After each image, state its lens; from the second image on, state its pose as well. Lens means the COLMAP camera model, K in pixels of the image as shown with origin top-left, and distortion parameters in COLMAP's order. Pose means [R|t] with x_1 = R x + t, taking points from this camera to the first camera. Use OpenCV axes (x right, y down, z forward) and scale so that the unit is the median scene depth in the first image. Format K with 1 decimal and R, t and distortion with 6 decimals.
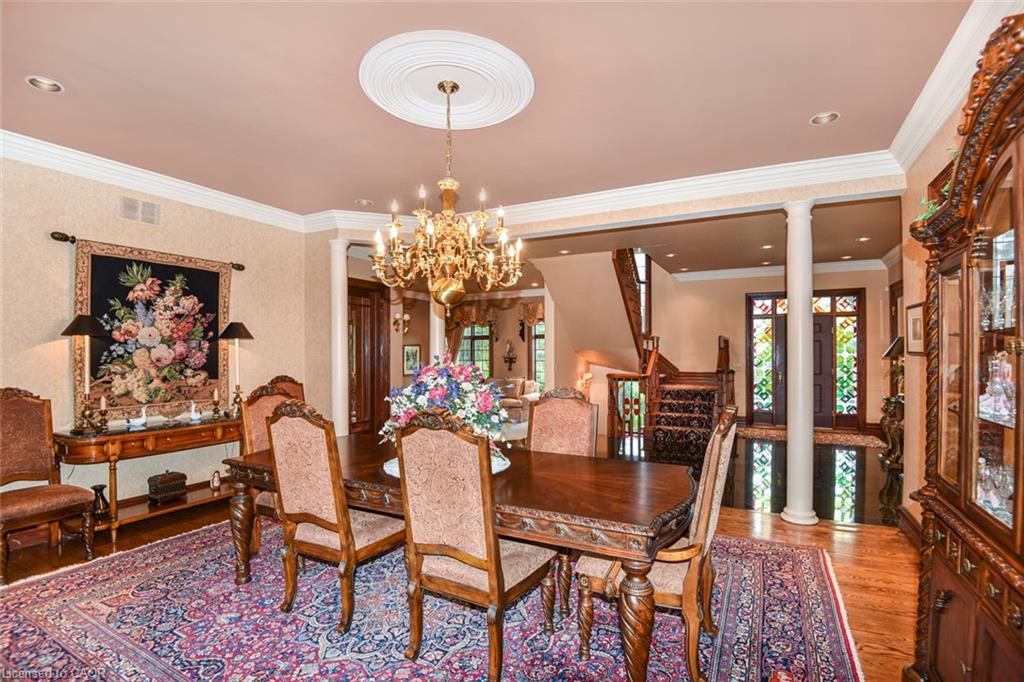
lens RADIAL K [[472.6, 0, 518.4], [0, 472.6, 348.5], [0, 0, 1]] dist [0.000893, -0.000039]
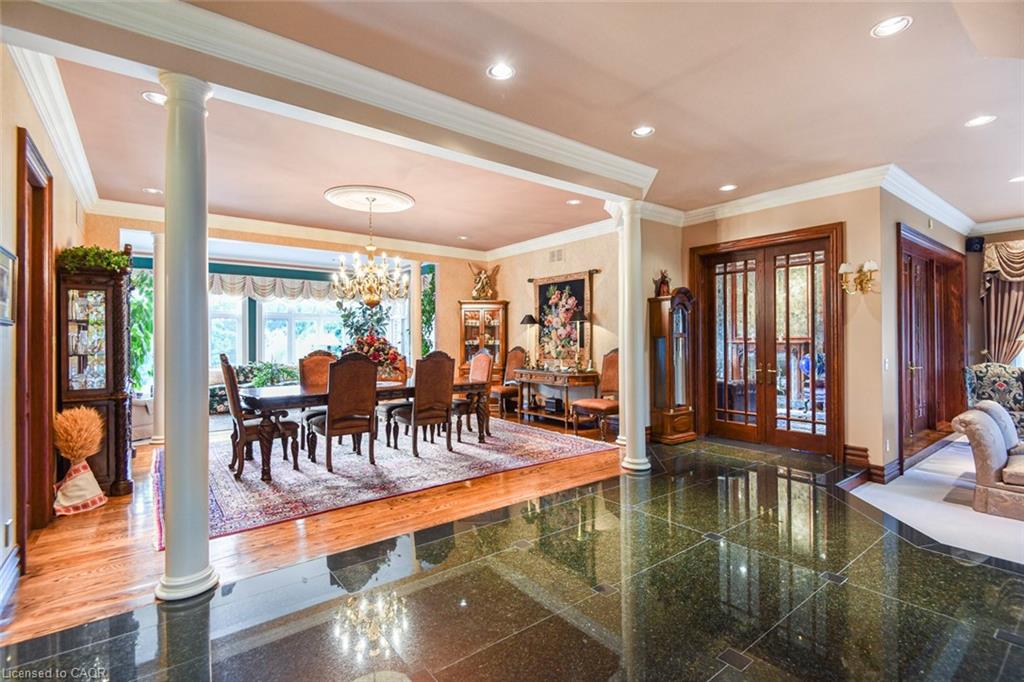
lens RADIAL K [[472.6, 0, 517.0], [0, 472.6, 338.5], [0, 0, 1]] dist [0.000893, -0.000039]
pose [[-0.415778, 0.001709, -0.909465, 0.954145], [0.009553, 0.999951, -0.002488, 0.038950], [0.909416, -0.009723, -0.415774, 1.611702]]
